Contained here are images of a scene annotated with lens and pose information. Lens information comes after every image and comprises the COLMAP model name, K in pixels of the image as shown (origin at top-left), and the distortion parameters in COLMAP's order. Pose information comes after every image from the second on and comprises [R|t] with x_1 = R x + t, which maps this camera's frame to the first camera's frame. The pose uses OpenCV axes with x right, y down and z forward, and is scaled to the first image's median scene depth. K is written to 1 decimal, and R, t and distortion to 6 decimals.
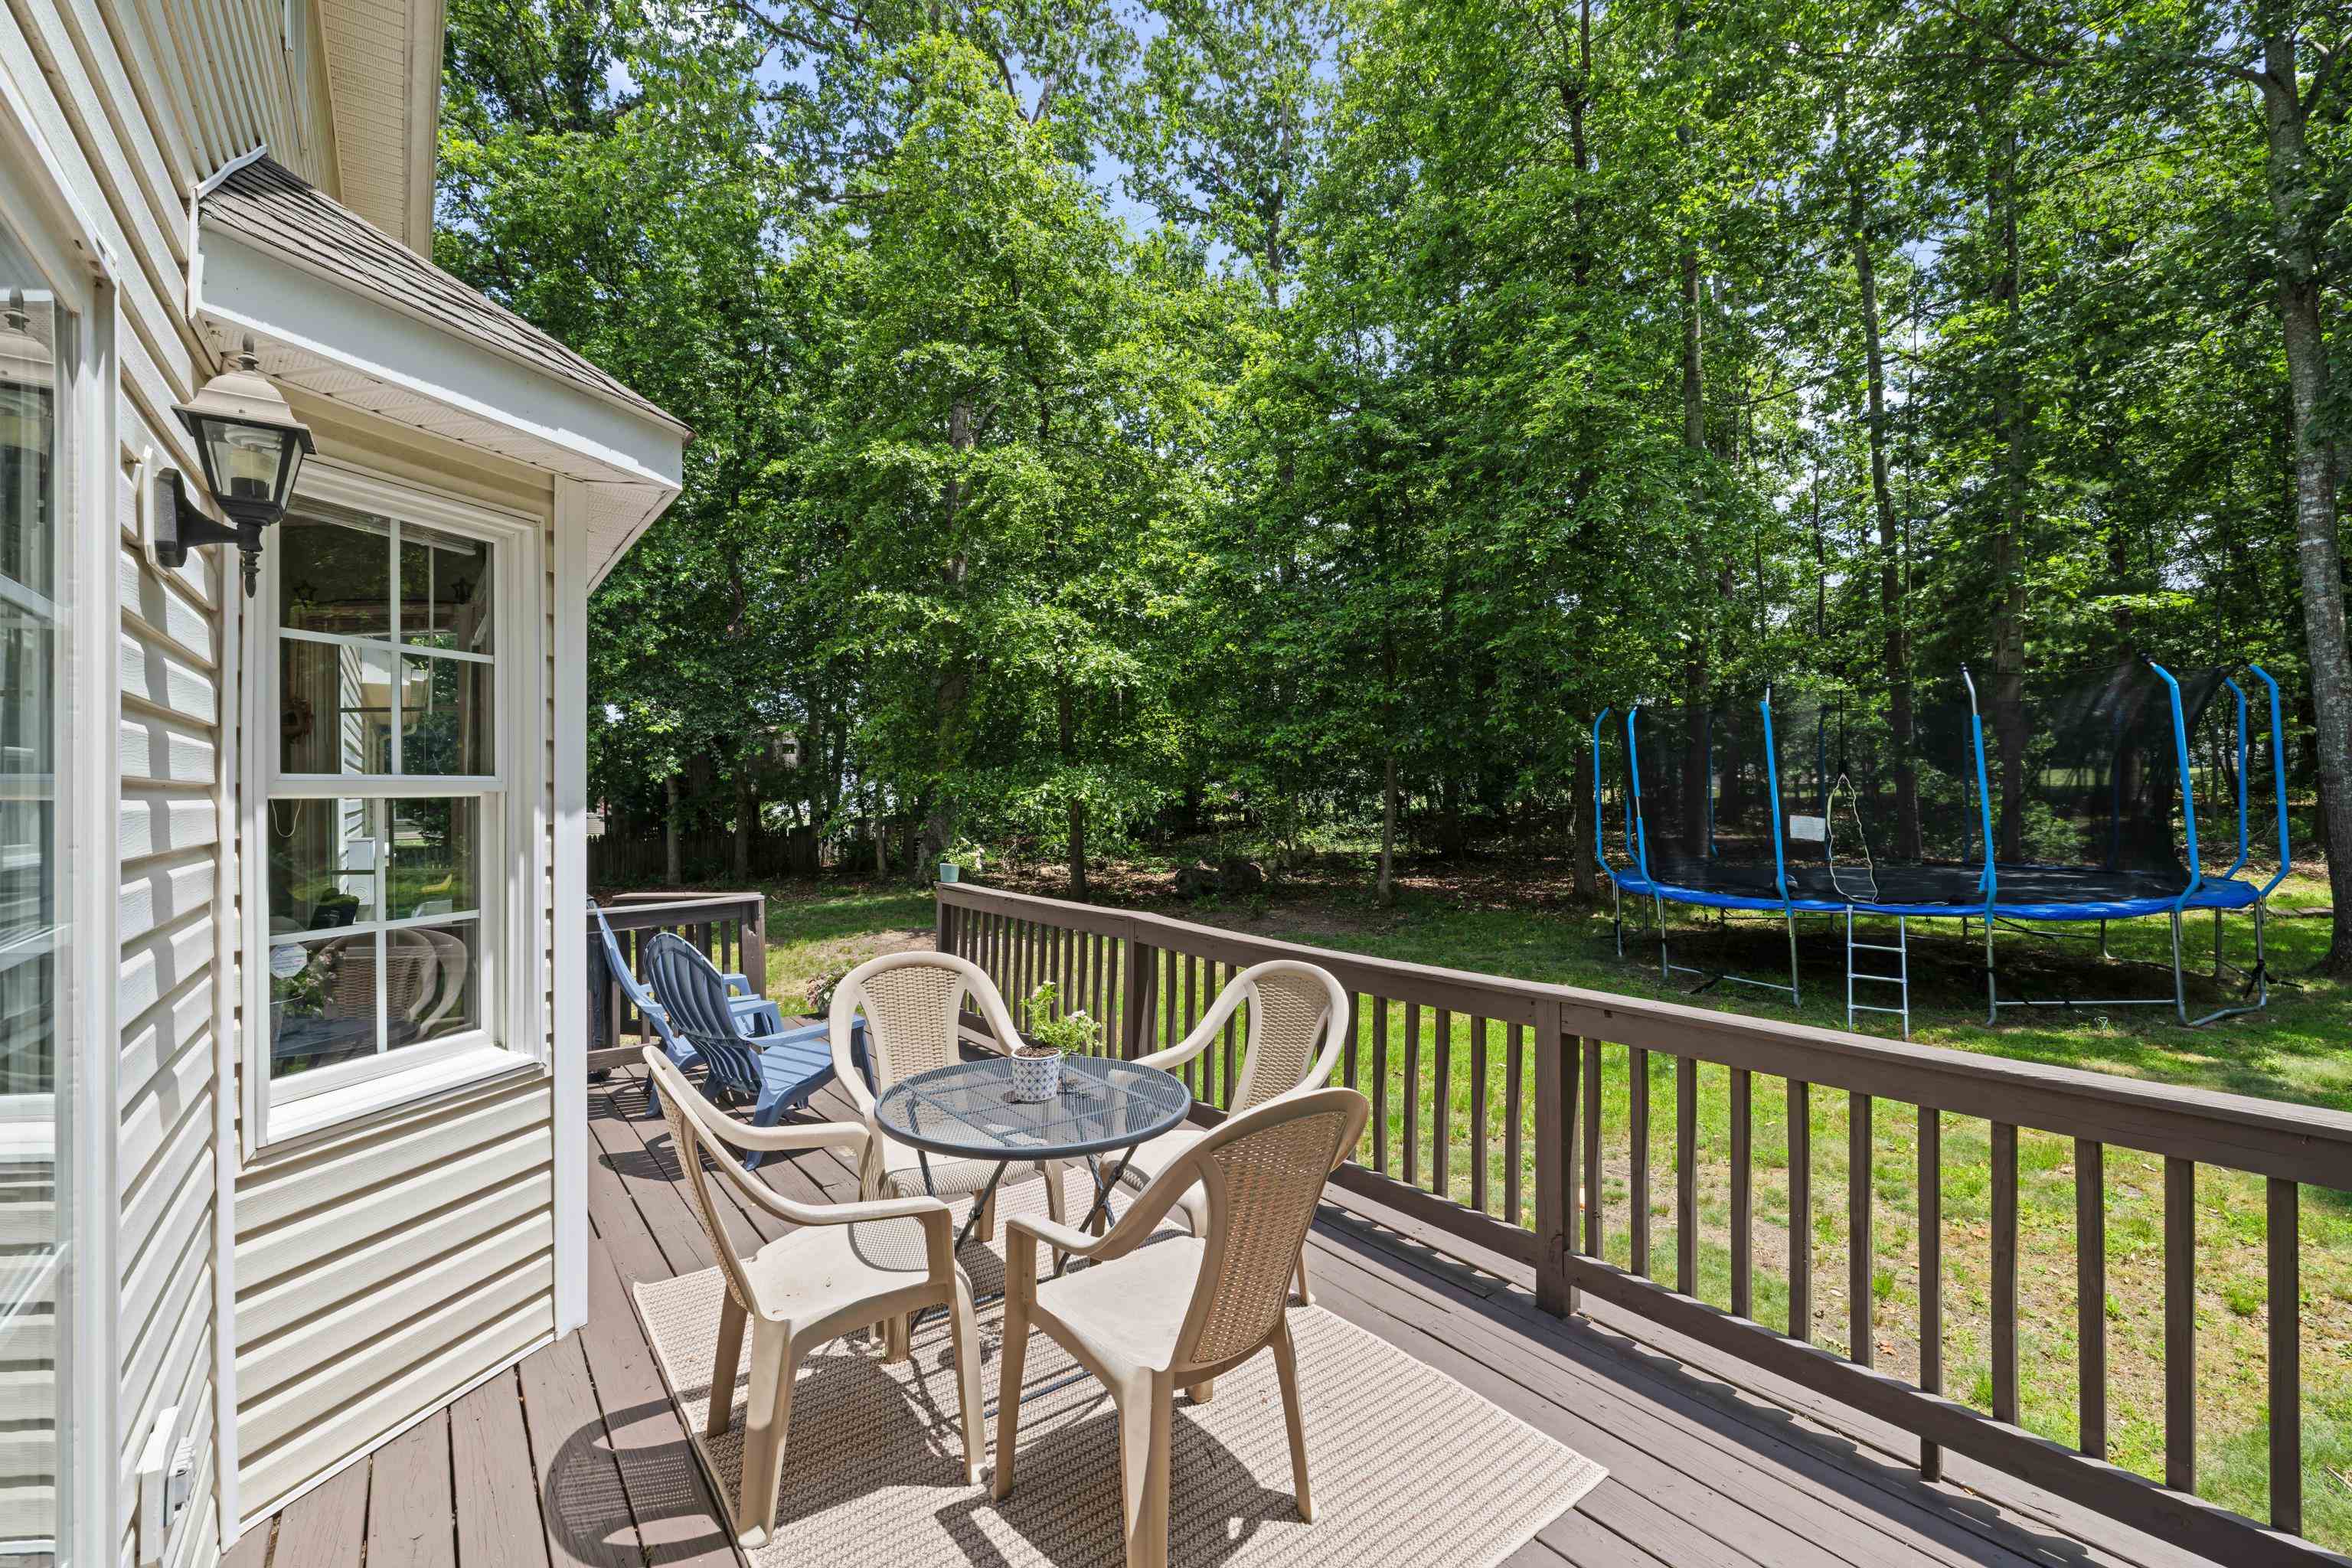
lens RADIAL K [[1001.9, 0, 1183.2], [0, 1001.9, 785.2], [0, 0, 1]] dist [0.000011, 0.000098]
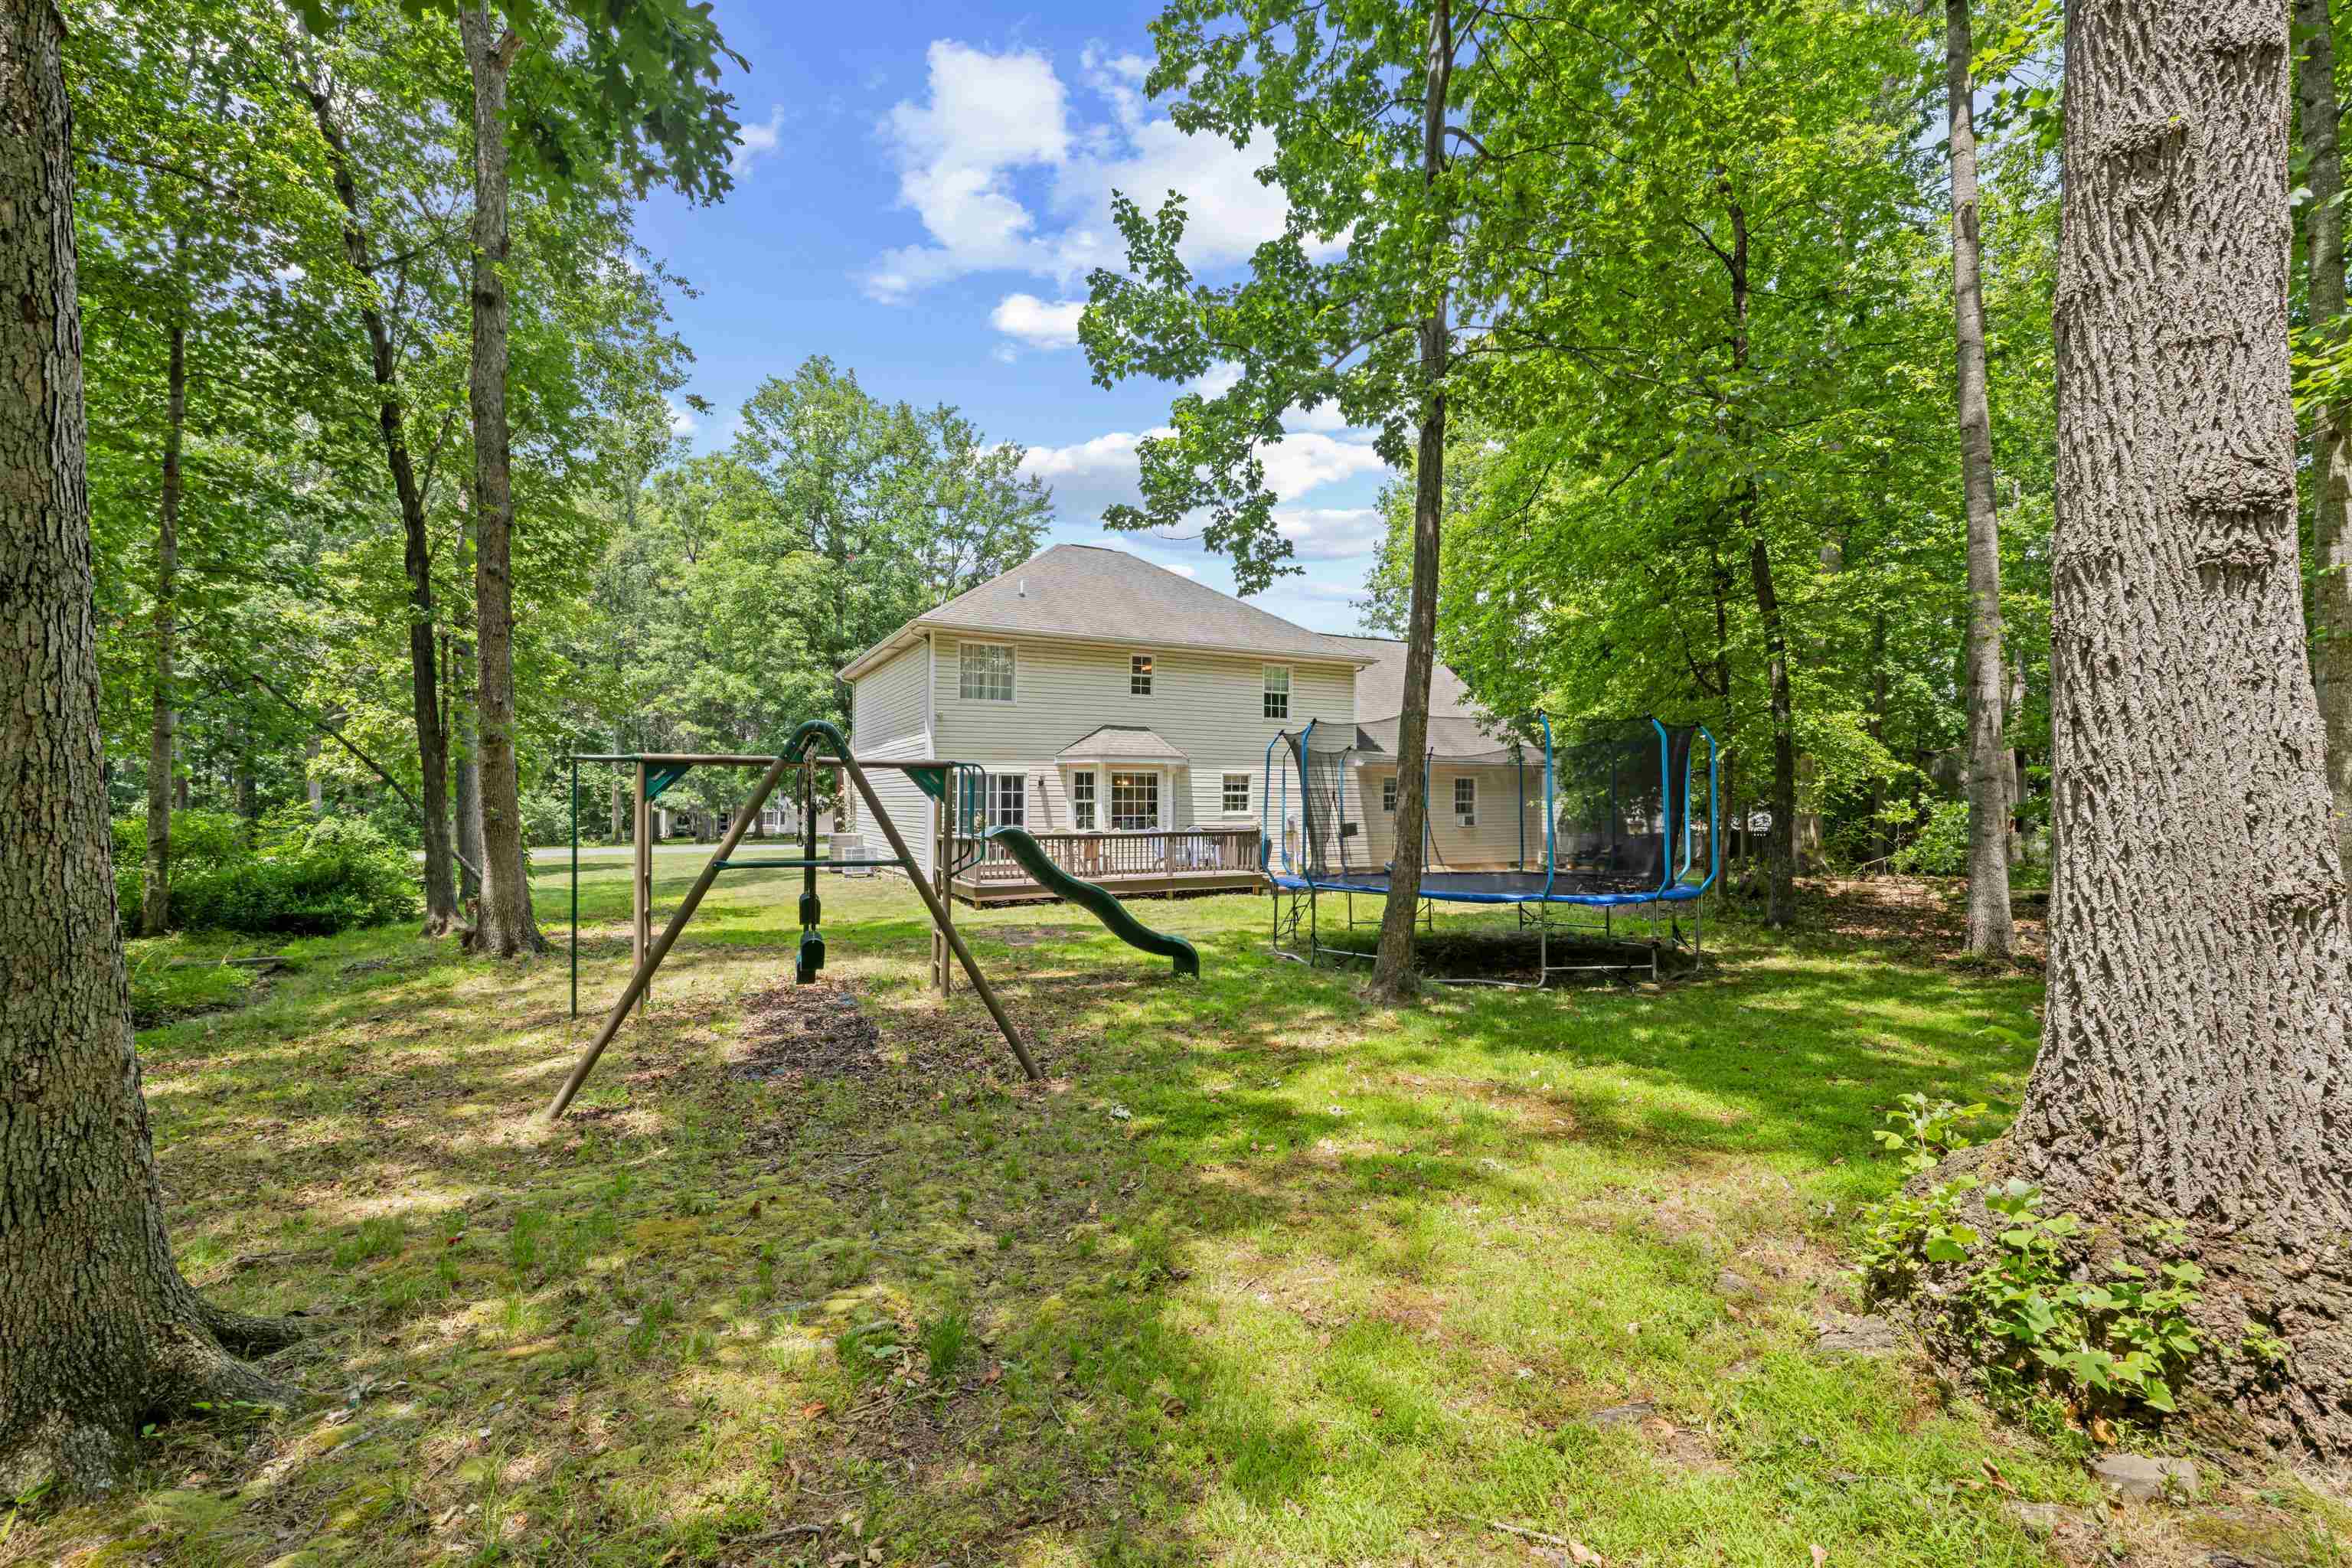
lens RADIAL K [[975.4, 0, 1190.7], [0, 975.4, 771.4], [0, 0, 1]] dist [0.001541, -0.000088]
pose [[-0.159945, -0.020995, -0.986903, 1.598969], [0.004647, 0.999747, -0.022021, -0.013623], [0.987115, -0.008109, -0.159807, 0.684501]]
